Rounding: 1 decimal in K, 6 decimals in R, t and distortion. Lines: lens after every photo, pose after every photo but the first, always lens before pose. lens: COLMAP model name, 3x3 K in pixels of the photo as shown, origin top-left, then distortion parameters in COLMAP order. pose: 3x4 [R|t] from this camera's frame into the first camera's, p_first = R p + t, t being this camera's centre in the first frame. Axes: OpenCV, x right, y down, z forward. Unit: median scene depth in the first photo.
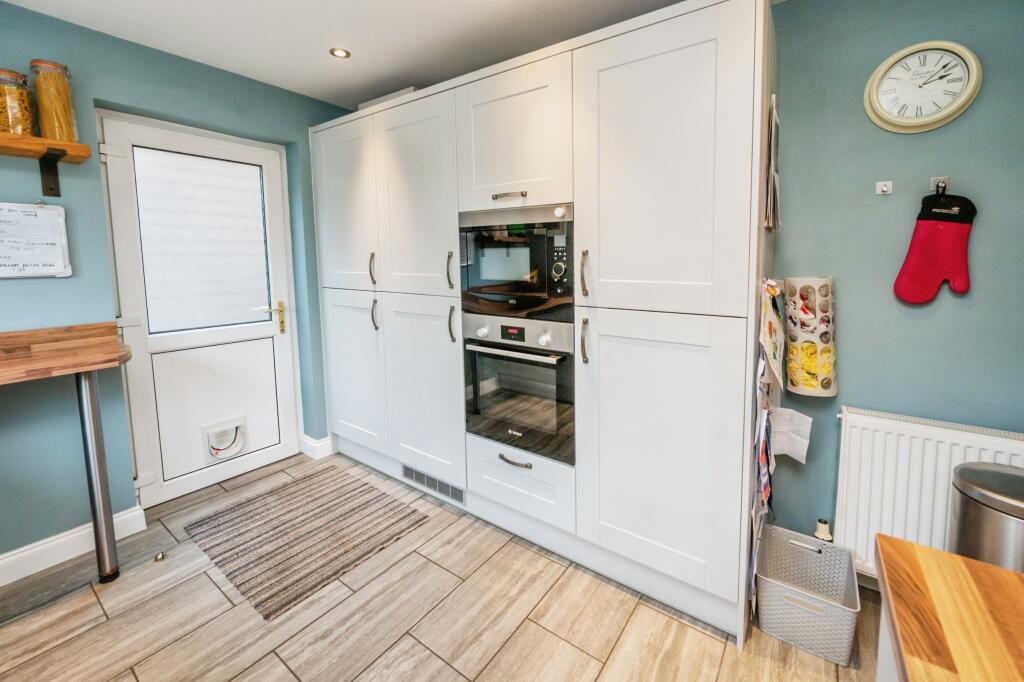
lens RADIAL K [[435.7, 0, 512.0], [0, 435.7, 341.0], [0, 0, 1]] dist [-0.001438, -0.000057]
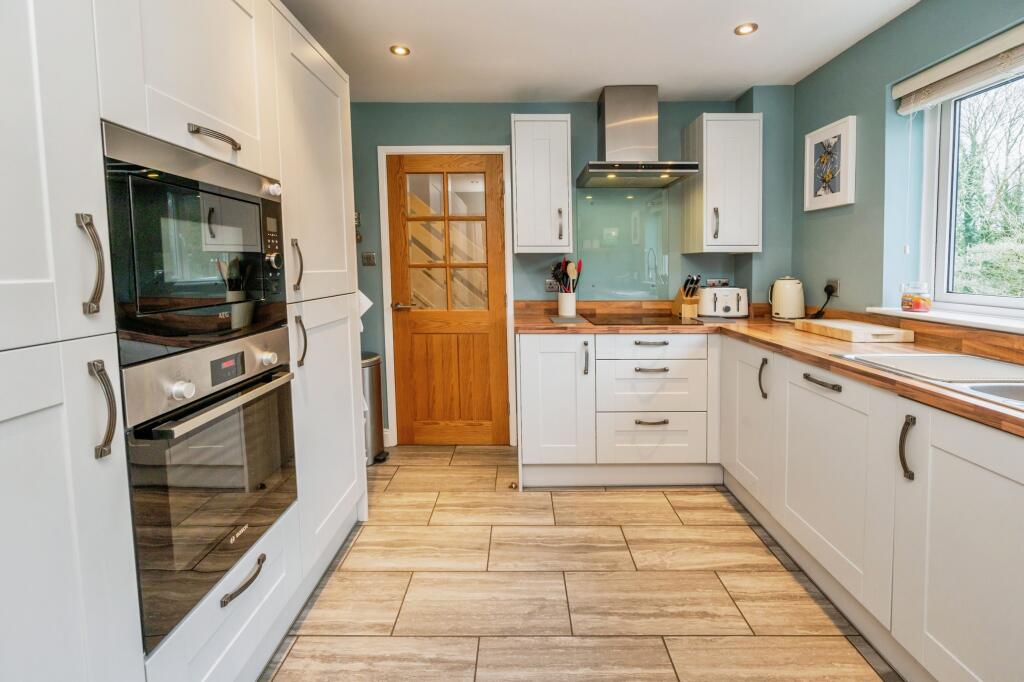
lens RADIAL K [[443.4, 0, 512.0], [0, 443.4, 341.0], [0, 0, 1]] dist [0.000304, 0.000075]
pose [[-0.593518, -0.123590, 0.795275, -0.780235], [0.166154, 0.948036, 0.271332, -0.168579], [-0.787483, 0.293178, -0.542141, 1.109425]]
